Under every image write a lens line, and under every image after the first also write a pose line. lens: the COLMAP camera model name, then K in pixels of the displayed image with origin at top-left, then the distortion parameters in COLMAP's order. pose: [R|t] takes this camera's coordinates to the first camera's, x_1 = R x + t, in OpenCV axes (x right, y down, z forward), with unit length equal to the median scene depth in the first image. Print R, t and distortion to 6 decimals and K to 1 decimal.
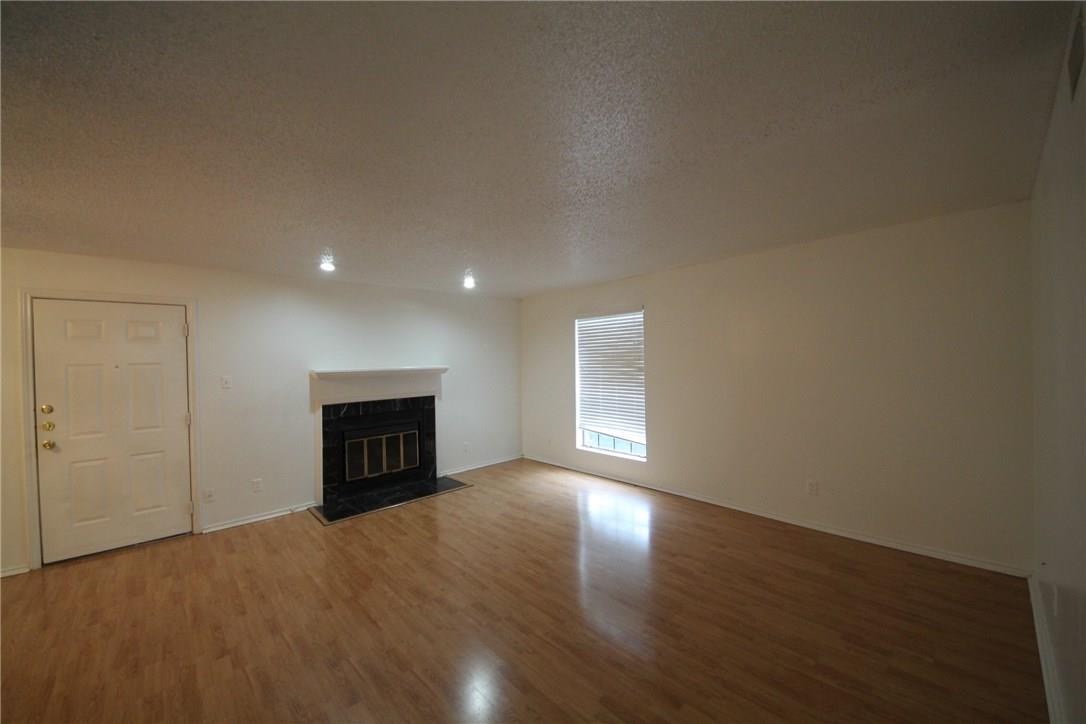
lens RADIAL K [[419.2, 0, 539.8], [0, 419.2, 361.2], [0, 0, 1]] dist [-0.000260, -0.007491]
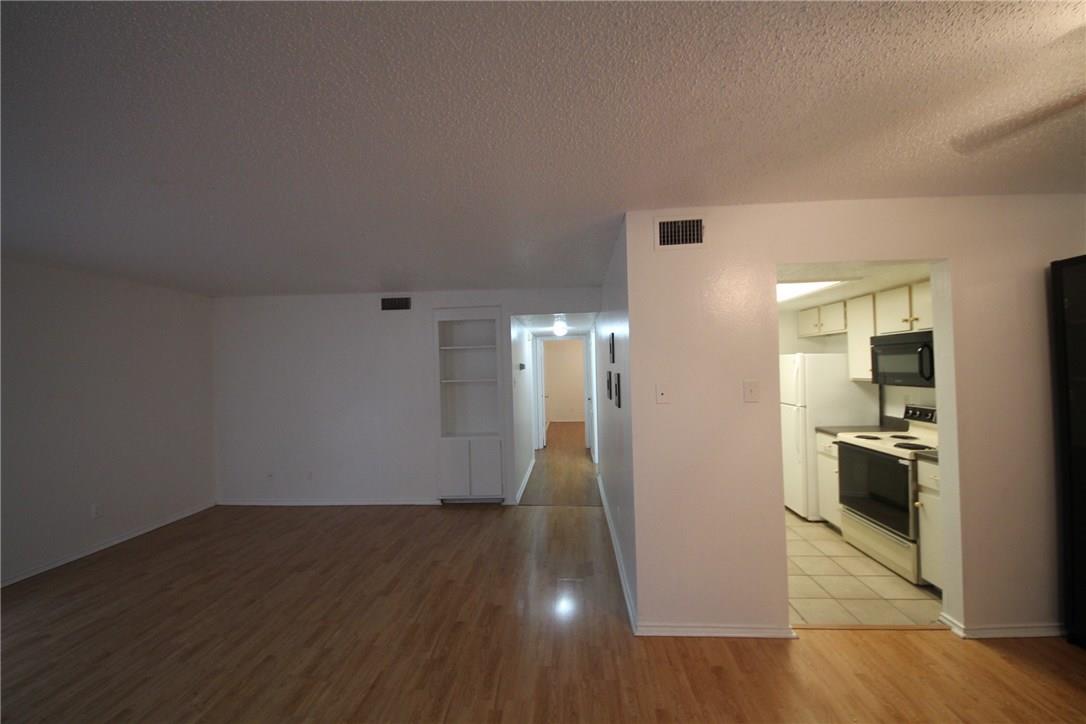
lens RADIAL K [[419.2, 0, 539.8], [0, 419.2, 361.2], [0, 0, 1]] dist [-0.000260, -0.007491]
pose [[-0.678778, 0.048620, 0.732732, -1.158531], [0.048237, 0.998603, -0.021577, 0.002669], [-0.732757, 0.020699, -0.680175, 1.194034]]
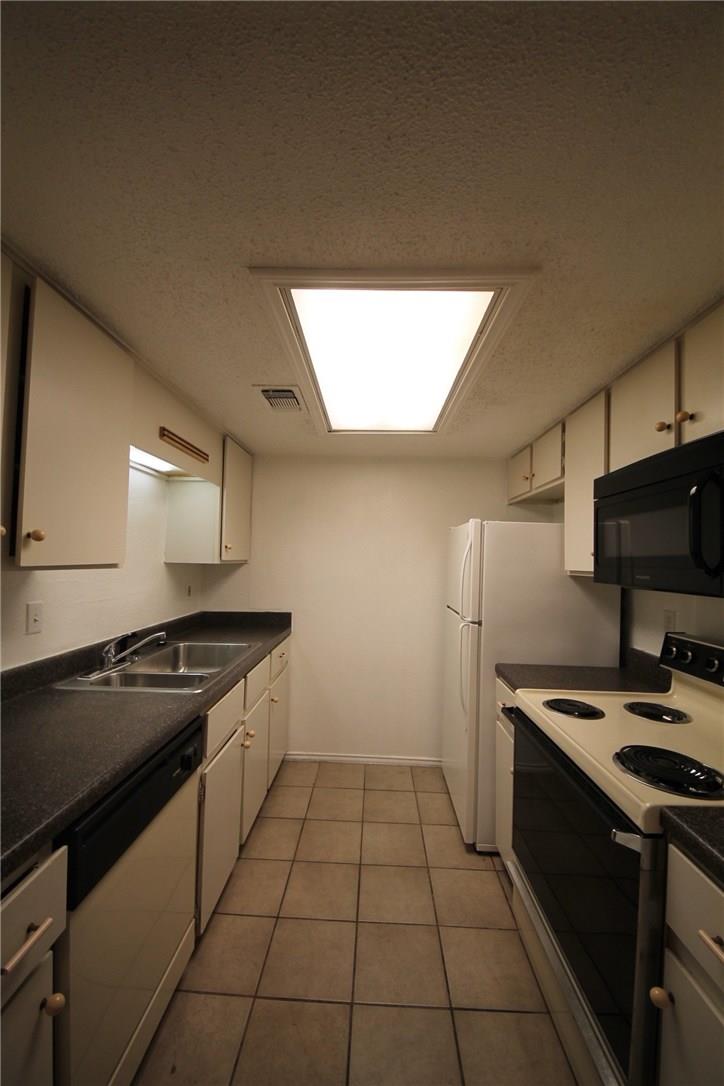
lens RADIAL K [[419.2, 0, 357.2], [0, 419.2, 547.1], [0, 0, 1]] dist [-0.000260, -0.007491]
pose [[-0.711598, 0.021746, 0.702250, -1.078010], [-0.002428, 0.999439, -0.033410, 0.067925], [-0.702582, -0.025480, -0.711146, 0.153191]]
